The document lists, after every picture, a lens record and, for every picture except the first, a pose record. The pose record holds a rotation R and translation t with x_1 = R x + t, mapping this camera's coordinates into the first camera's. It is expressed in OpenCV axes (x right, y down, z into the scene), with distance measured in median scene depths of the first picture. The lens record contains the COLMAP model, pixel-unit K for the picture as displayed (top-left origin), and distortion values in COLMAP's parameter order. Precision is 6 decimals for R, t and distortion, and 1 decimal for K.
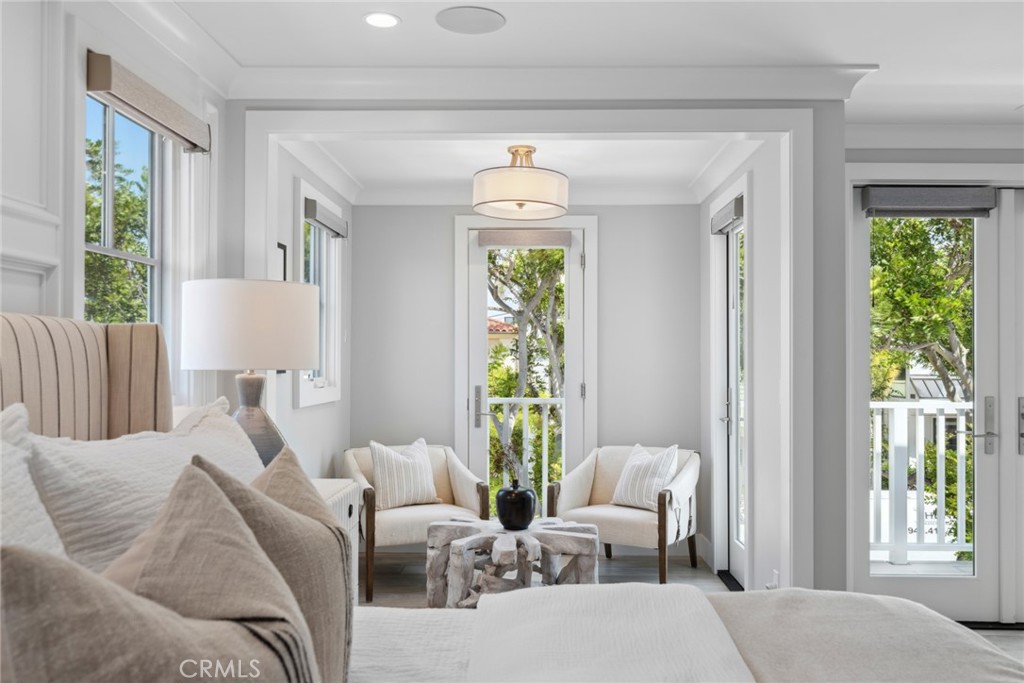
lens RADIAL K [[838.5, 0, 513.5], [0, 838.5, 345.9], [0, 0, 1]] dist [-0.010364, -0.003560]
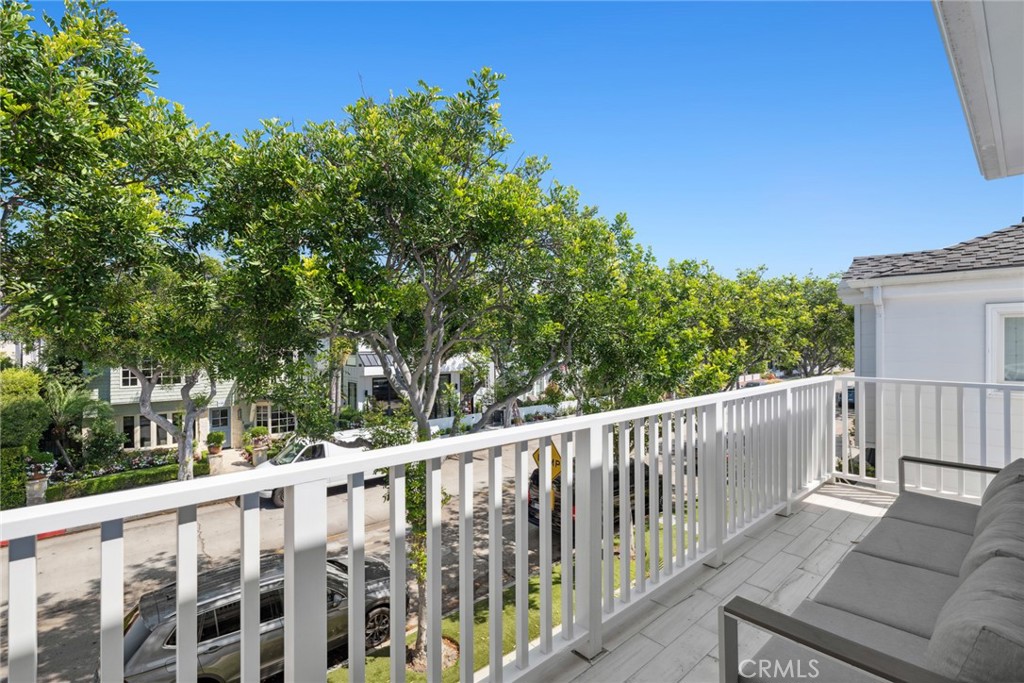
lens RADIAL K [[465.4, 0, 513.7], [0, 465.4, 338.5], [0, 0, 1]] dist [0.000687, 0.000013]
pose [[0.723112, -0.008511, 0.690678, 0.238746], [0.001857, 0.999944, 0.010378, -0.000613], [-0.690728, -0.006222, 0.723088, 0.487415]]
